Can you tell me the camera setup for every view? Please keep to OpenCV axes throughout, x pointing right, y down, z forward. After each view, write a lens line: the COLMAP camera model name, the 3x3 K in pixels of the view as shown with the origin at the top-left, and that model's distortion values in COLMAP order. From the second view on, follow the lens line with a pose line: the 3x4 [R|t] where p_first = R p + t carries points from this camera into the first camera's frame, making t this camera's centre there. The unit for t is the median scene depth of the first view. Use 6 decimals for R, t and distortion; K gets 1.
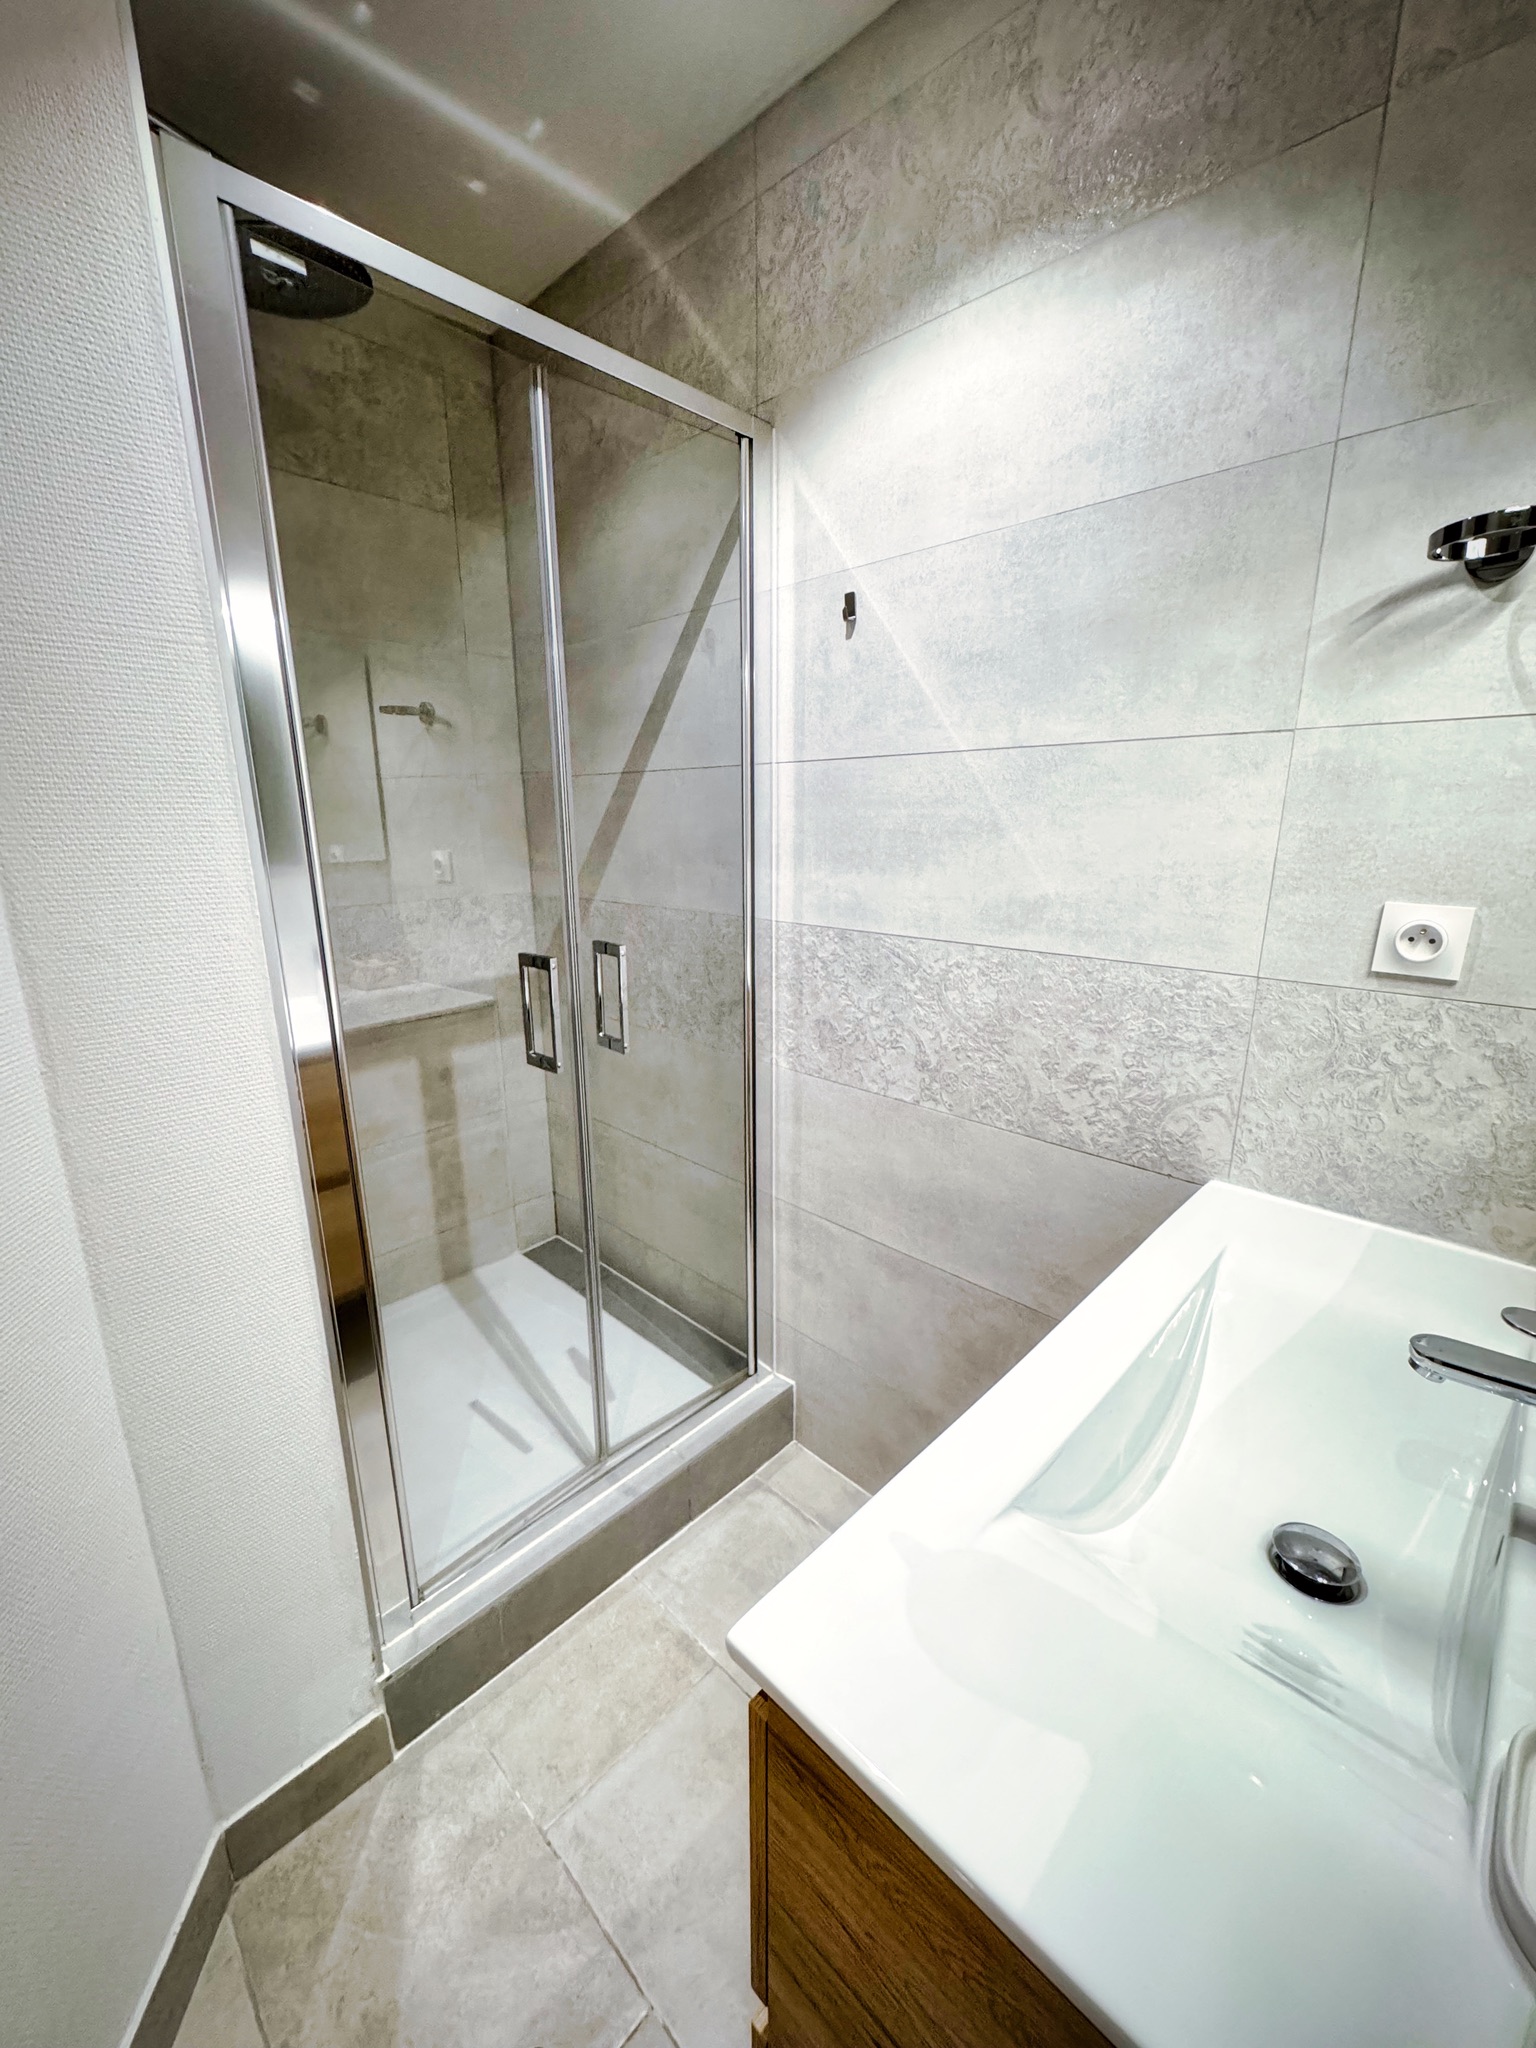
lens RADIAL K [[819.1, 0, 768.0], [0, 819.1, 1024.0], [0, 0, 1]] dist [0.000112, -0.000257]
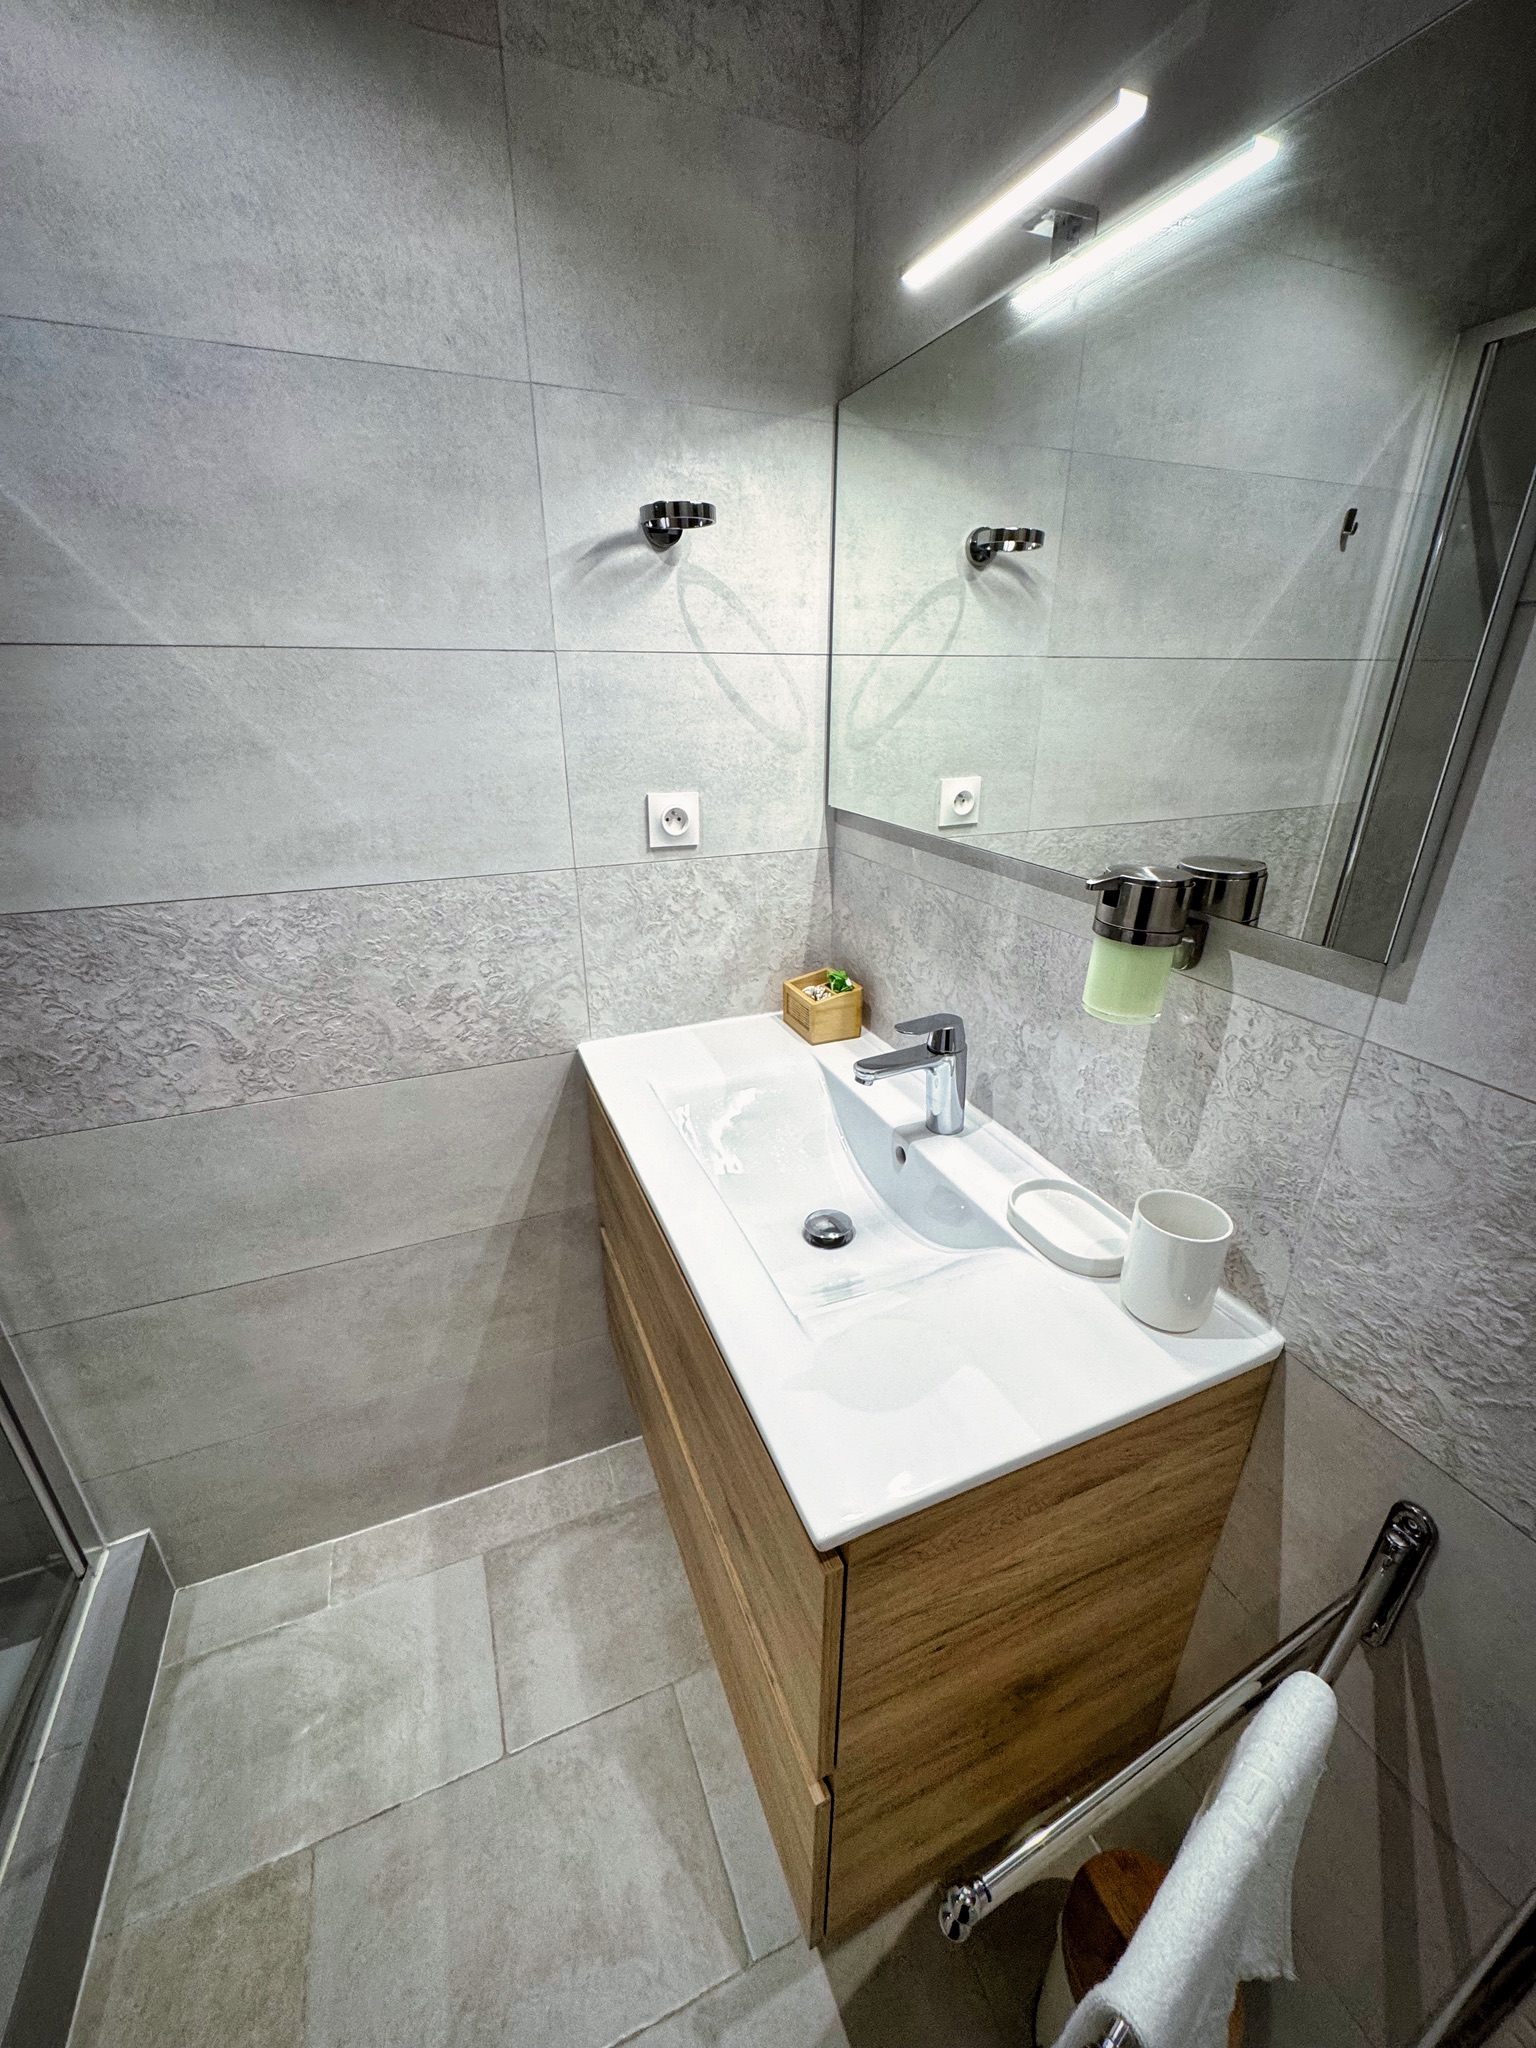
lens RADIAL K [[819.1, 0, 768.0], [0, 819.1, 1024.0], [0, 0, 1]] dist [0.000112, -0.000257]
pose [[0.391458, -0.351261, 0.850515, -0.333362], [0.225416, 0.932720, 0.281461, -0.103681], [-0.892159, 0.081539, 0.444301, 0.215641]]
